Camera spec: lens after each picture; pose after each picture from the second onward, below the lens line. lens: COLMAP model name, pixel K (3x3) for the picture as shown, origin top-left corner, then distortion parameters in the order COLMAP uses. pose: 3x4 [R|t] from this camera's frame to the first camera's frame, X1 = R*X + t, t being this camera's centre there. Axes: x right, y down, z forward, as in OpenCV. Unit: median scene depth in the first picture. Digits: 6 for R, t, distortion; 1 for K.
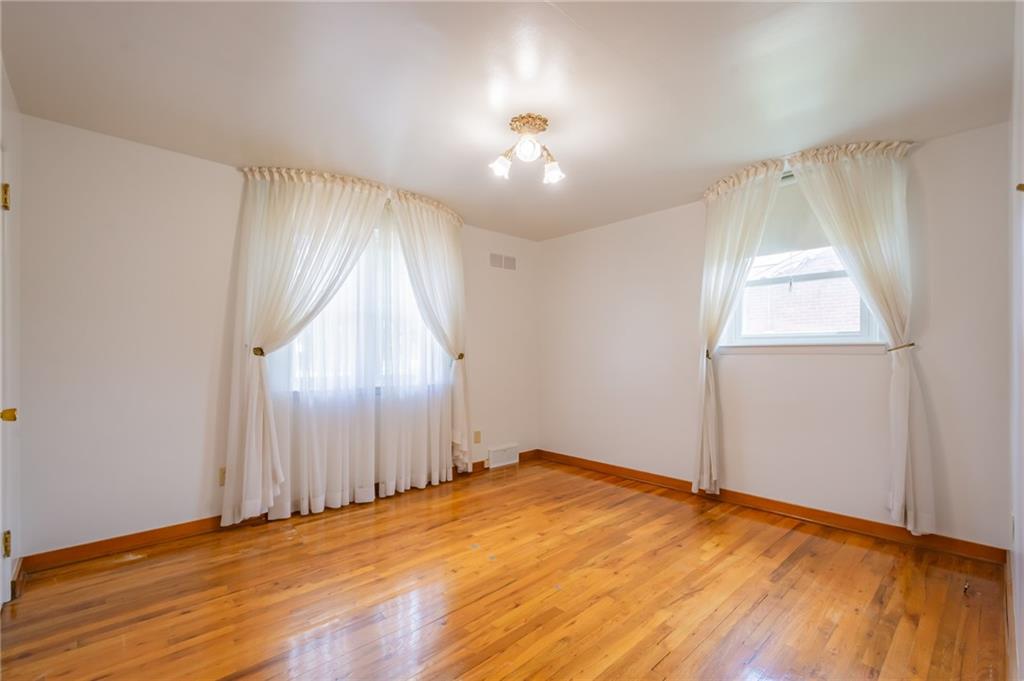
lens RADIAL K [[461.4, 0, 516.8], [0, 461.4, 339.5], [0, 0, 1]] dist [0.004127, -0.002153]
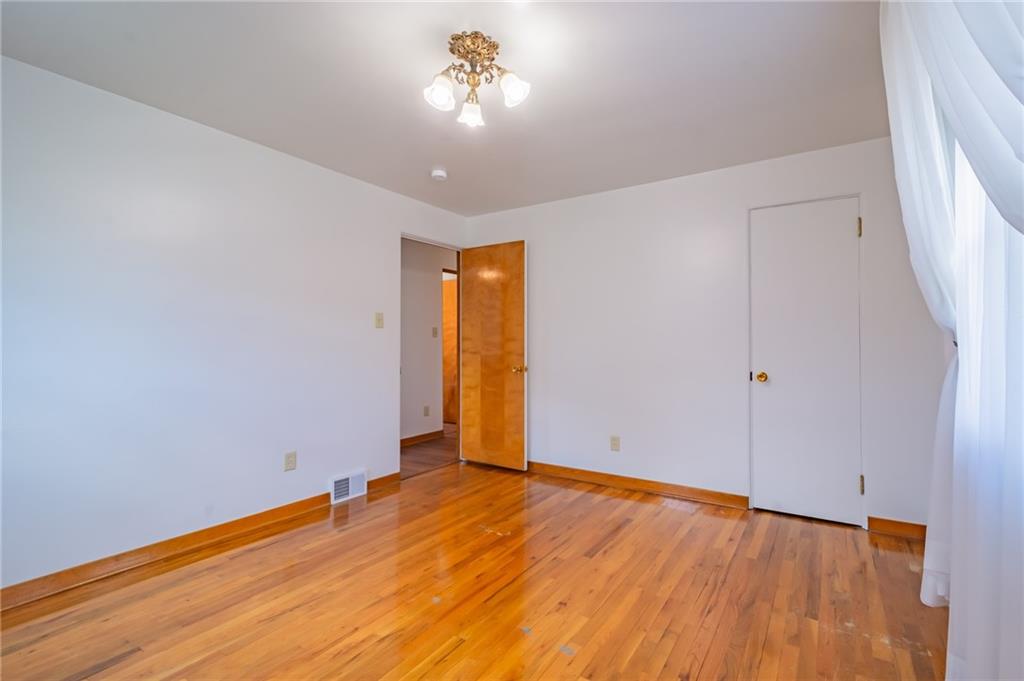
lens RADIAL K [[461.4, 0, 511.9], [0, 461.4, 338.7], [0, 0, 1]] dist [0.004127, -0.002153]
pose [[-0.979114, -0.001571, -0.203305, 0.124988], [0.004283, 0.999589, -0.028353, 0.056526], [0.203266, -0.028632, -0.978705, 1.860624]]
